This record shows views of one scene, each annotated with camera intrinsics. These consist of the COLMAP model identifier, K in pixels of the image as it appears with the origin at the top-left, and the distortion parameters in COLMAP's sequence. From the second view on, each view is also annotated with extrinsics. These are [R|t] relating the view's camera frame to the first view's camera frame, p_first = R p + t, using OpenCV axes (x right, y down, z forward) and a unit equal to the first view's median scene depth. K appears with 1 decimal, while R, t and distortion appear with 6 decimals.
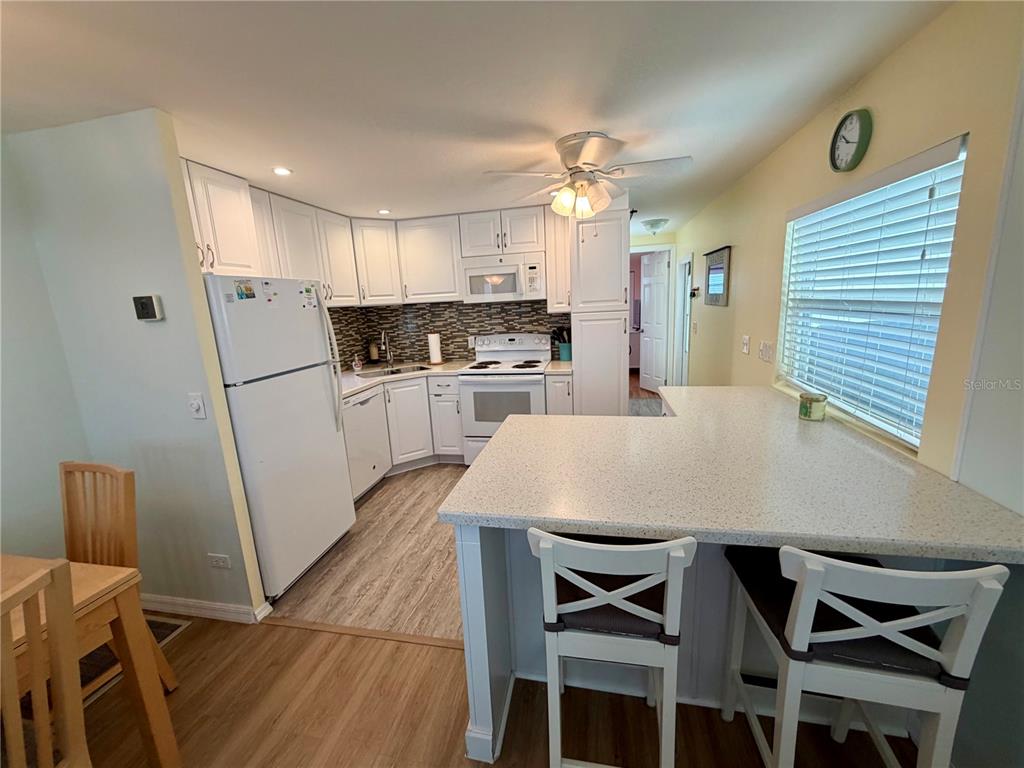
lens RADIAL K [[413.0, 0, 523.1], [0, 413.0, 385.0], [0, 0, 1]] dist [-0.003871, 0.001220]
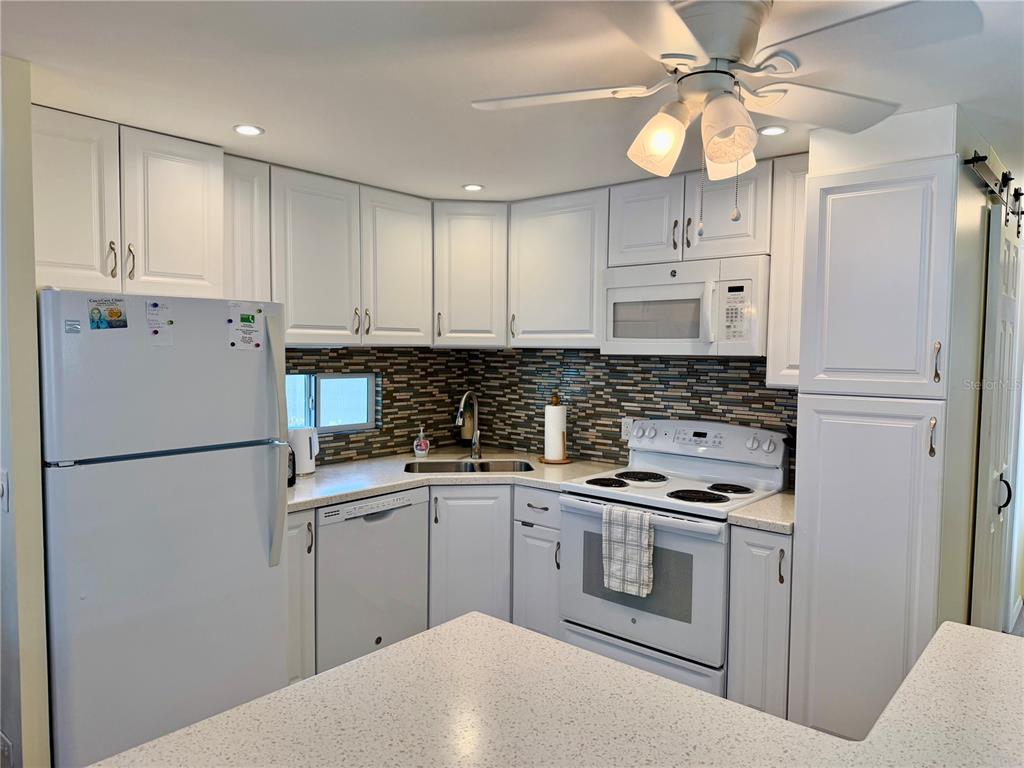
lens RADIAL K [[728.7, 0, 507.2], [0, 728.7, 388.2], [0, 0, 1]] dist [0.047584, -0.052770]
pose [[0.871636, 0.087319, -0.482313, 0.195349], [-0.150553, 0.984131, -0.093911, -0.052901], [0.466459, 0.154470, 0.870951, 0.162854]]
